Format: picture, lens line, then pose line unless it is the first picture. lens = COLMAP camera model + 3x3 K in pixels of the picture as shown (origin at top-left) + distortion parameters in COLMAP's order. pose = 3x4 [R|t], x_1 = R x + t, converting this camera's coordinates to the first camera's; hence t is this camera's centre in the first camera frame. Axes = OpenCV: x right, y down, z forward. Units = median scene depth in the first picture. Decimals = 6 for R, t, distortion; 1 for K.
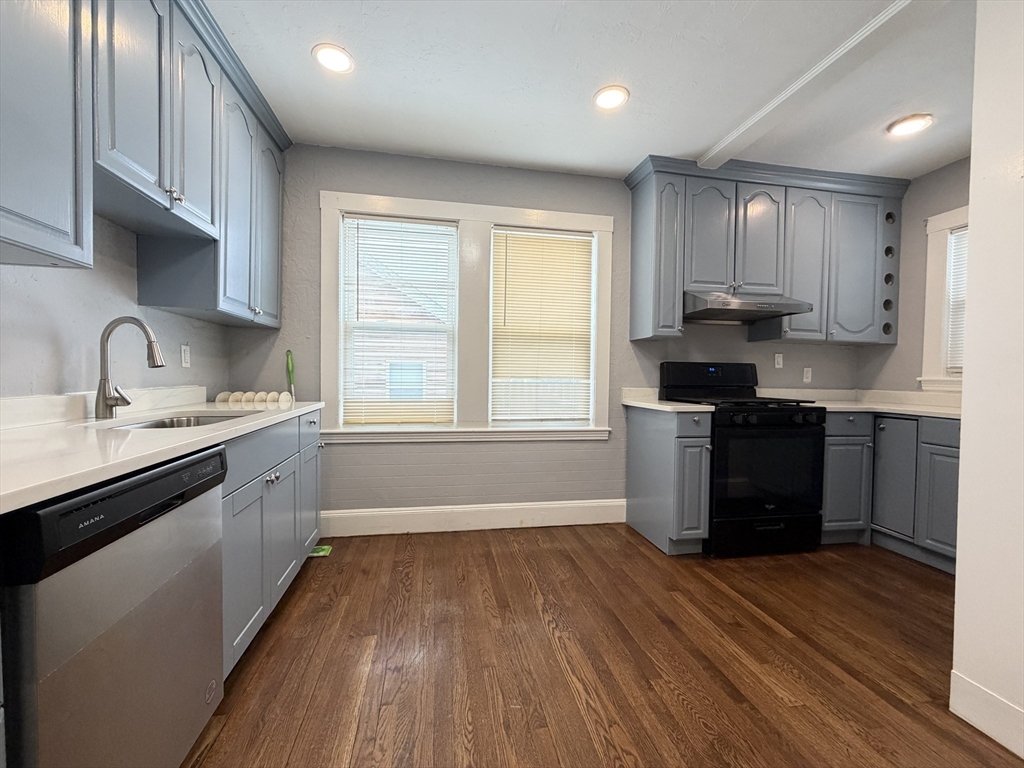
lens RADIAL K [[407.6, 0, 509.4], [0, 407.6, 383.6], [0, 0, 1]] dist [-0.000020, -0.000411]
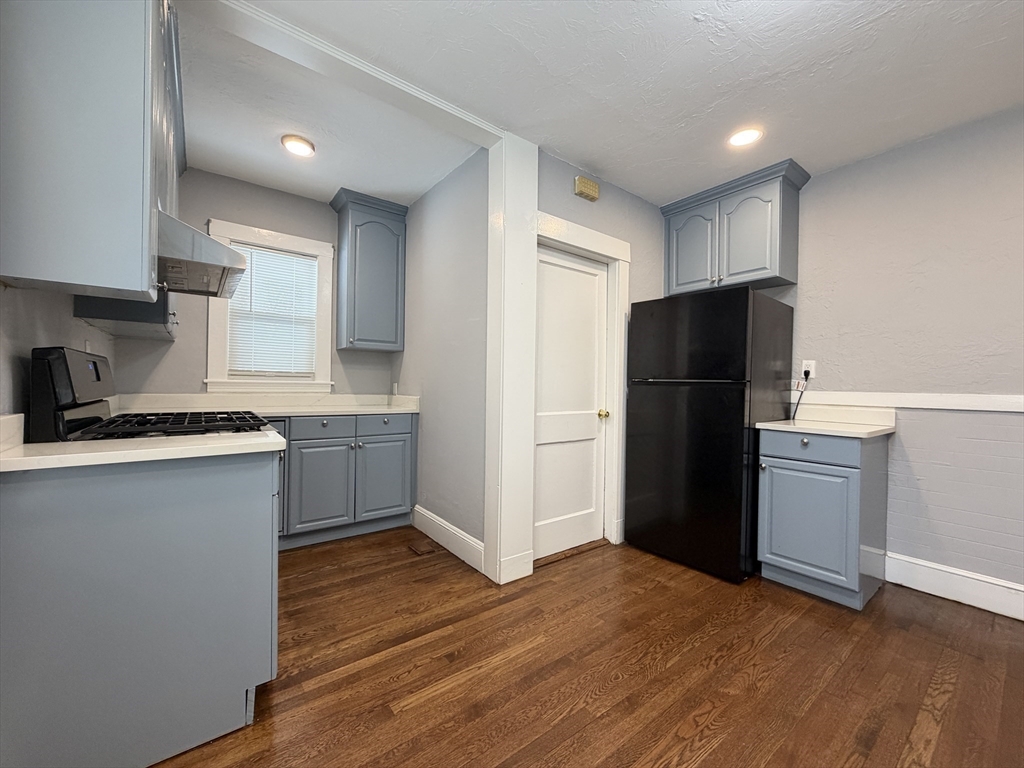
lens RADIAL K [[407.6, 0, 512.5], [0, 407.6, 381.8], [0, 0, 1]] dist [-0.000020, -0.000411]
pose [[-0.452339, -0.015916, 0.891704, -0.206926], [-0.002681, 0.999860, 0.016486, -0.029035], [-0.891842, 0.005066, -0.452318, 0.846924]]
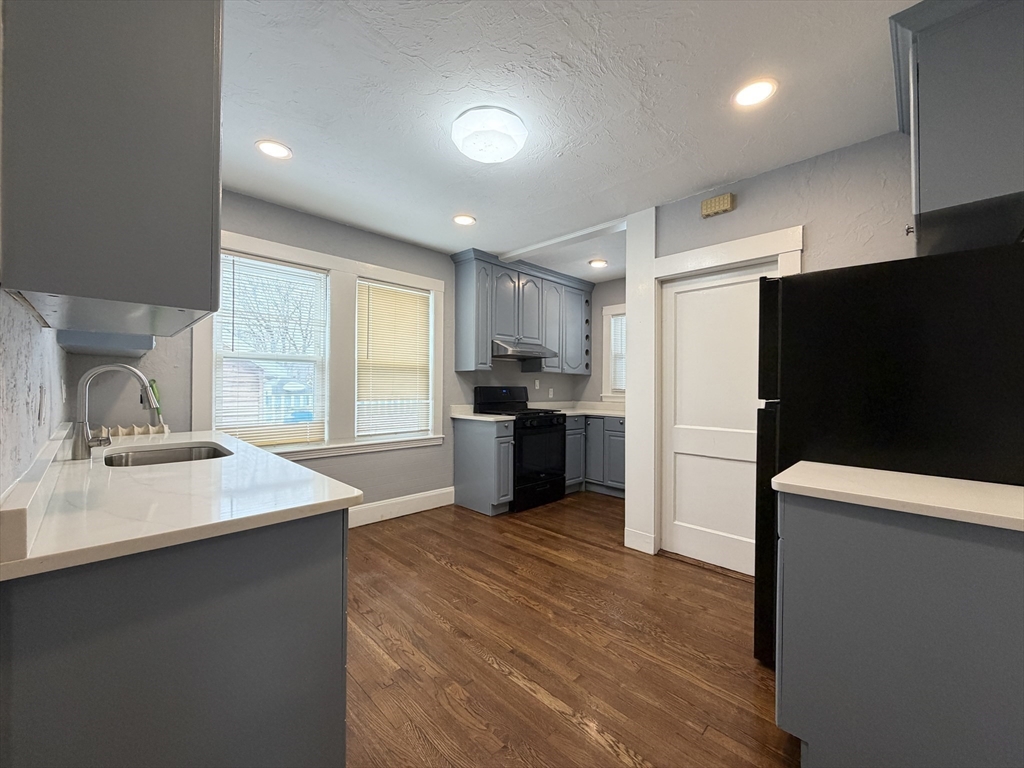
lens RADIAL K [[407.6, 0, 508.6], [0, 407.6, 382.0], [0, 0, 1]] dist [-0.000020, -0.000411]
pose [[0.824317, -0.000467, 0.566129, -0.374301], [0.014764, 0.999677, -0.020673, -0.041458], [-0.565936, 0.025399, 0.824058, -0.269485]]
